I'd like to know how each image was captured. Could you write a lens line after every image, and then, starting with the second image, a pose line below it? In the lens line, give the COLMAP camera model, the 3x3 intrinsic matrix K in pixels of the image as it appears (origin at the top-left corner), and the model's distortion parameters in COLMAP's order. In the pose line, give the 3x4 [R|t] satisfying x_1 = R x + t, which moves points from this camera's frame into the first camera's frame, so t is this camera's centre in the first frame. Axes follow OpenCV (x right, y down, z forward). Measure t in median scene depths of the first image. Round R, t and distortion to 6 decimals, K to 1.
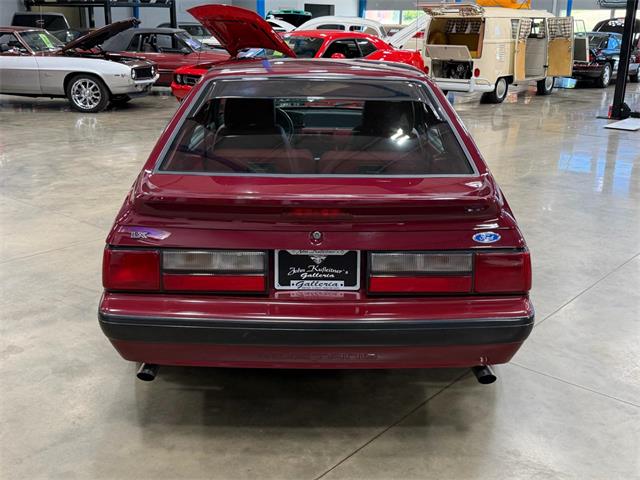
lens RADIAL K [[691.6, 0, 316.8], [0, 691.6, 242.5], [0, 0, 1]] dist [0.173694, -0.362613]
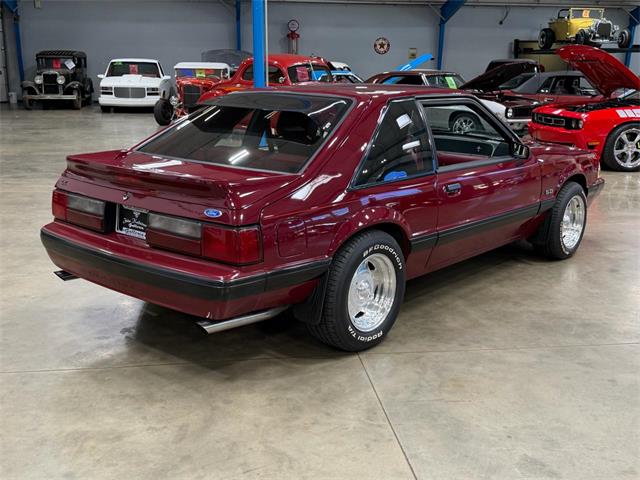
lens RADIAL K [[691.6, 0, 316.8], [0, 691.6, 242.5], [0, 0, 1]] dist [0.173694, -0.362613]
pose [[0.748385, 0.150873, -0.645877, 1.048410], [-0.193086, 0.981167, 0.005463, 0.002066], [0.634537, 0.120622, 0.763422, 0.160672]]
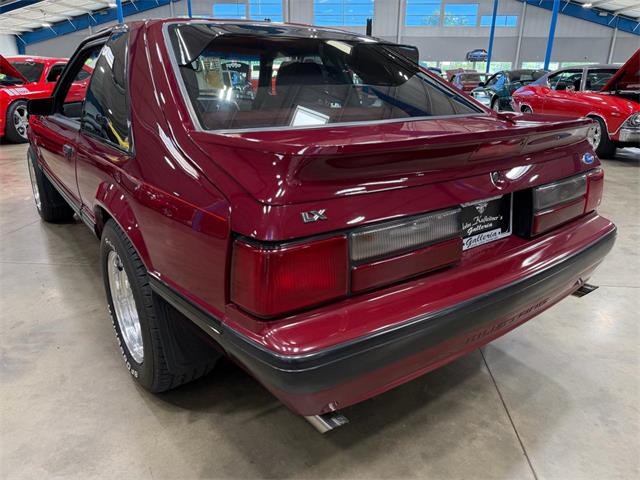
lens RADIAL K [[450.6, 0, 320.0], [0, 450.6, 240.0], [0, 0, 1]] dist [0.005979, -0.003790]
pose [[0.806531, -0.205238, 0.554424, -0.414211], [0.176931, 0.978619, 0.104882, -0.026110], [-0.564095, 0.013505, 0.825599, 0.595542]]
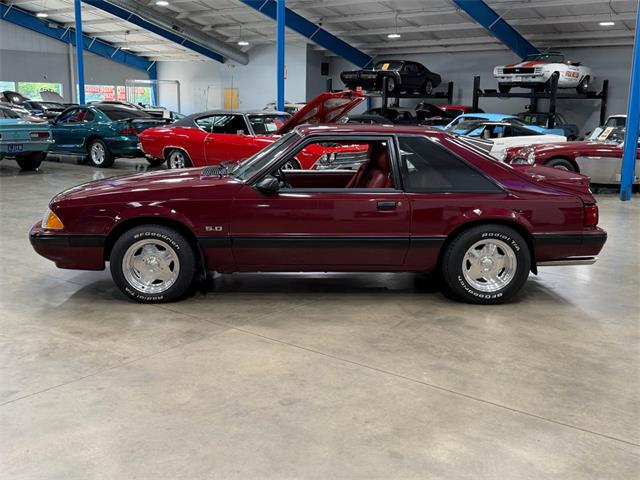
lens RADIAL K [[691.6, 0, 316.8], [0, 691.6, 242.5], [0, 0, 1]] dist [0.173694, -0.362613]
pose [[-0.021782, -0.208421, 0.977797, -2.161787], [0.281488, 0.937184, 0.206035, -0.512286], [-0.959317, 0.279726, 0.038255, 1.585504]]
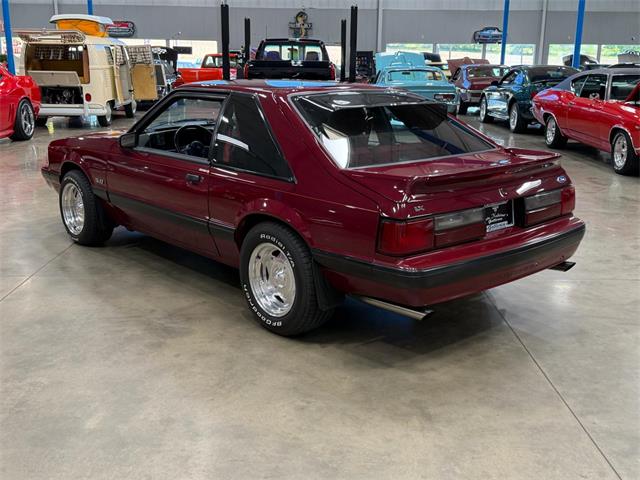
lens RADIAL K [[691.6, 0, 316.8], [0, 691.6, 242.5], [0, 0, 1]] dist [0.173694, -0.362613]
pose [[0.754043, -0.171502, 0.634039, -1.099241], [0.194232, 0.980360, 0.034185, -0.026499], [-0.627449, 0.097374, 0.772545, 0.097025]]
